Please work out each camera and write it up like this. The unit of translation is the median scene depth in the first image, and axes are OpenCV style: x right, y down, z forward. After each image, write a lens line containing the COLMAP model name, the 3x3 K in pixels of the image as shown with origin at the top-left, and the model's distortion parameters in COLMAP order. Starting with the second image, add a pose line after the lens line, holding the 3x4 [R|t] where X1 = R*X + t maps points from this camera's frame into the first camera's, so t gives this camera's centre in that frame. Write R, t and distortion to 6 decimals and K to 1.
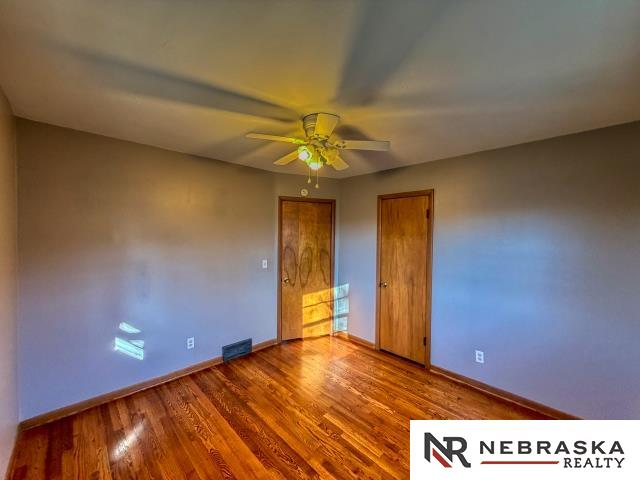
lens RADIAL K [[254.3, 0, 318.1], [0, 254.3, 240.0], [0, 0, 1]] dist [0.000869, -0.000332]
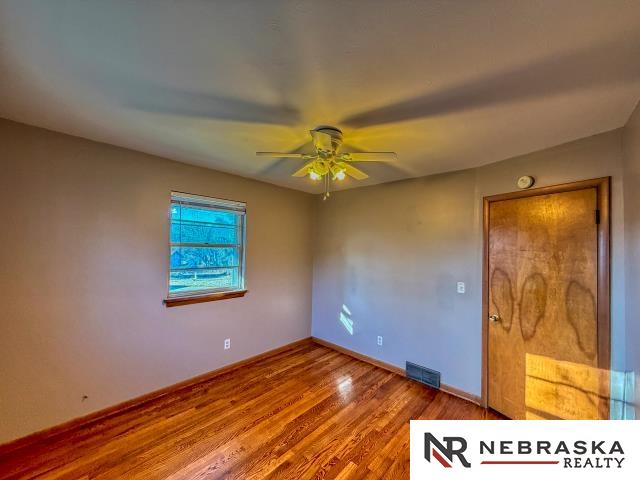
lens RADIAL K [[254.3, 0, 318.1], [0, 254.3, 240.0], [0, 0, 1]] dist [0.000869, -0.000332]
pose [[0.050490, -0.036812, -0.998046, 0.617552], [-0.041098, 0.998397, -0.038904, -0.004150], [0.997879, 0.042982, 0.048896, 0.571407]]
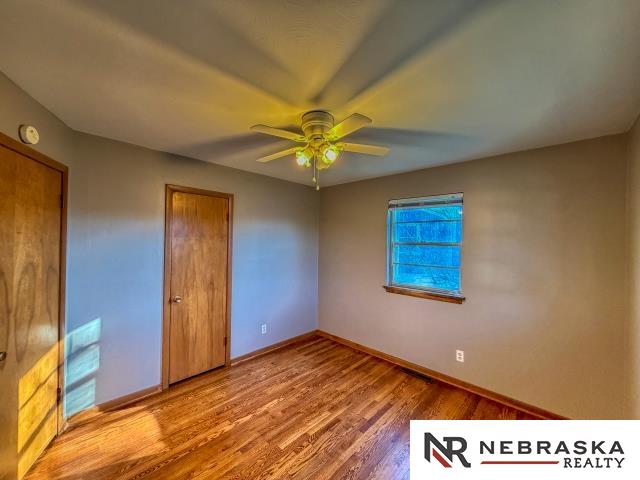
lens RADIAL K [[254.3, 0, 318.1], [0, 254.3, 240.0], [0, 0, 1]] dist [0.000869, -0.000332]
pose [[-0.036502, -0.010078, 0.999283, -0.585373], [0.000831, 0.999948, 0.010115, -0.017543], [-0.999333, 0.001200, -0.036492, 0.634923]]
